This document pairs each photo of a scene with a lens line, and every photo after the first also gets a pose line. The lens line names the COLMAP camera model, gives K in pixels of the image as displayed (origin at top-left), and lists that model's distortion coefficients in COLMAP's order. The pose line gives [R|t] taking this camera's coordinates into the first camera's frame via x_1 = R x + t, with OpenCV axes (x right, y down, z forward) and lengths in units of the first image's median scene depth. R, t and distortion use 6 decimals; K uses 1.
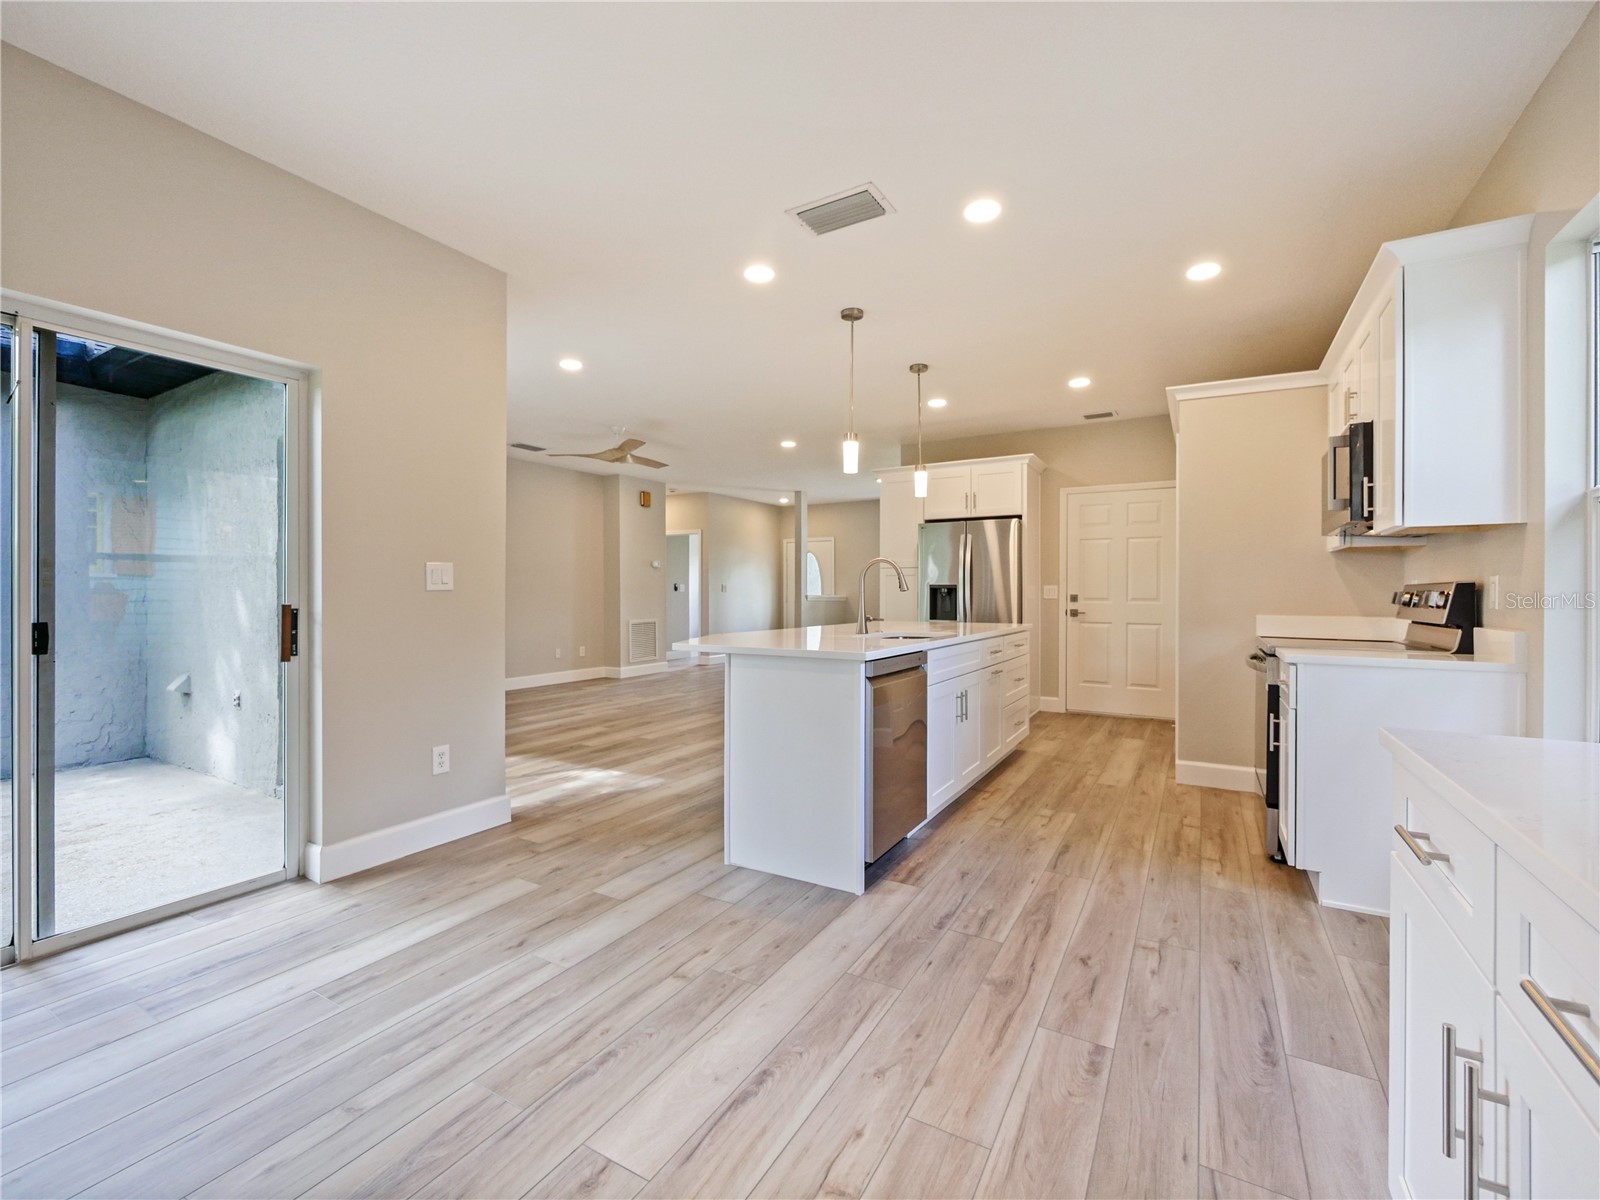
lens RADIAL K [[685.2, 0, 800.9], [0, 685.2, 596.4], [0, 0, 1]] dist [-0.009443, 0.000421]
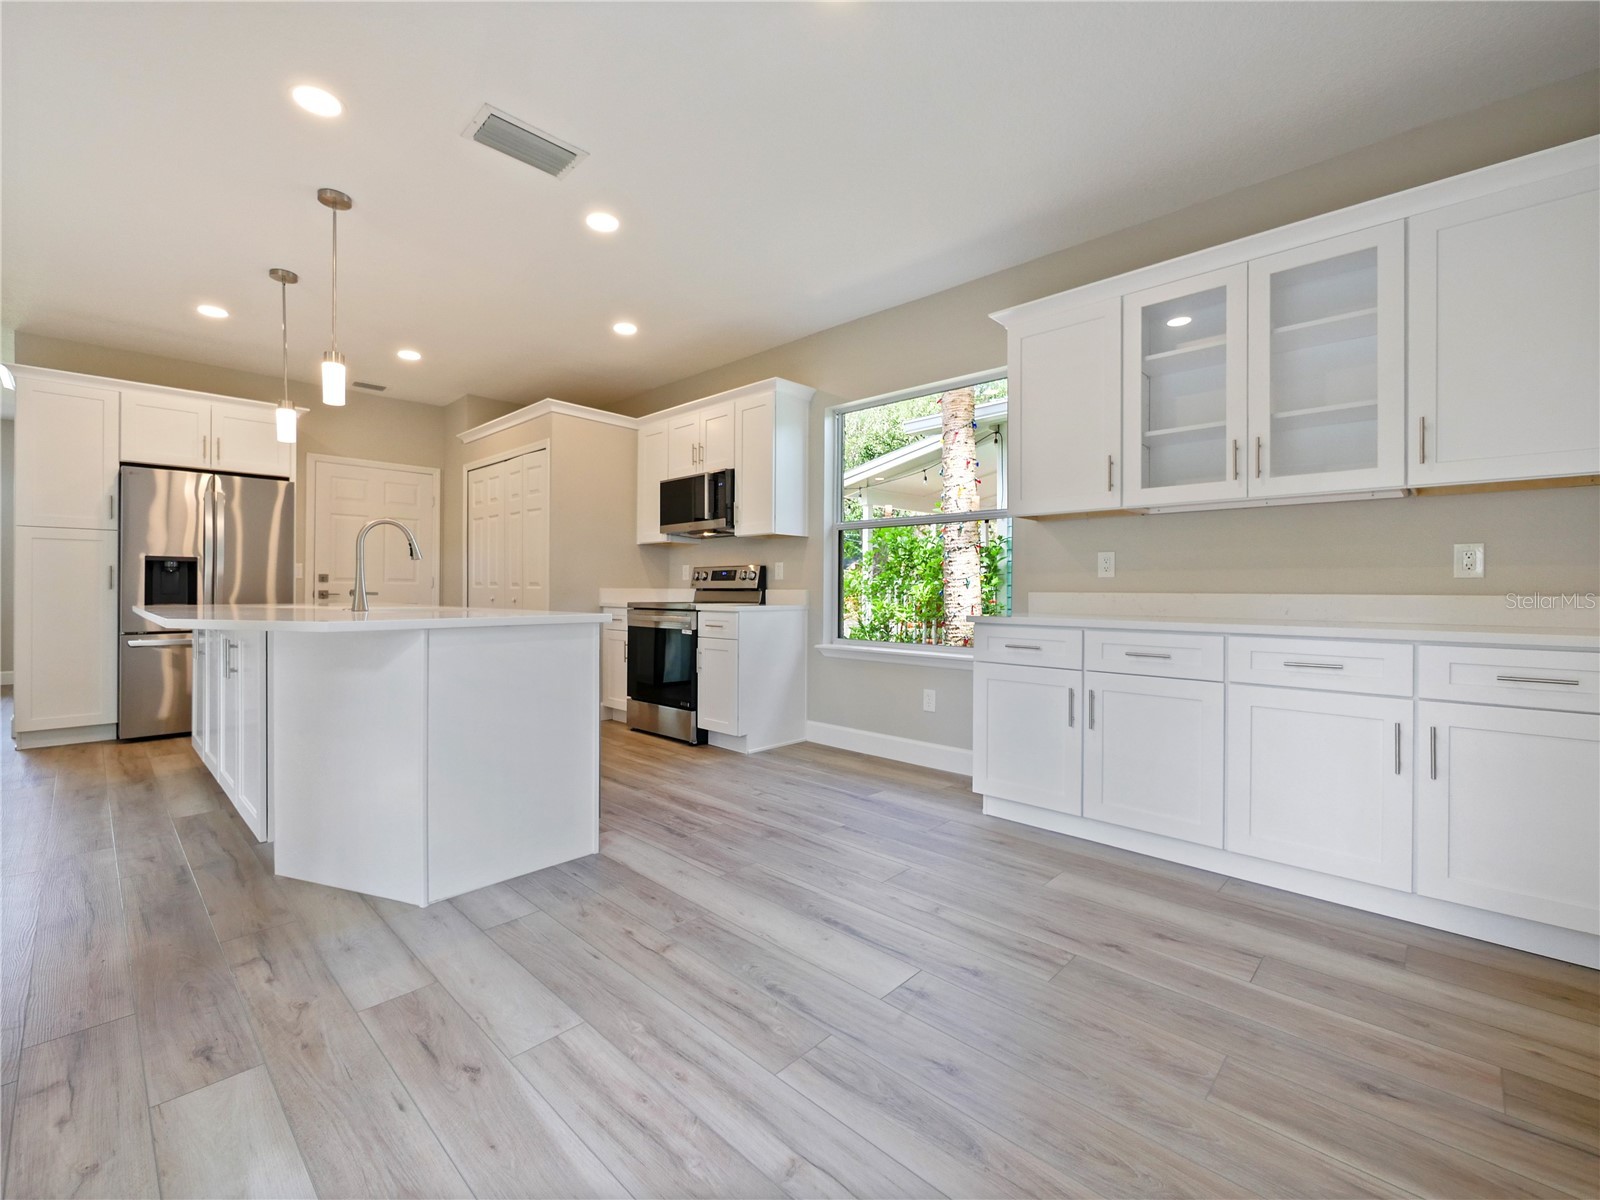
lens RADIAL K [[685.2, 0, 798.5], [0, 685.2, 591.1], [0, 0, 1]] dist [-0.009443, 0.000421]
pose [[0.237385, -0.004036, 0.971407, -0.907650], [0.000394, 0.999992, 0.004058, 0.045206], [-0.971415, -0.000581, 0.237385, 0.507598]]
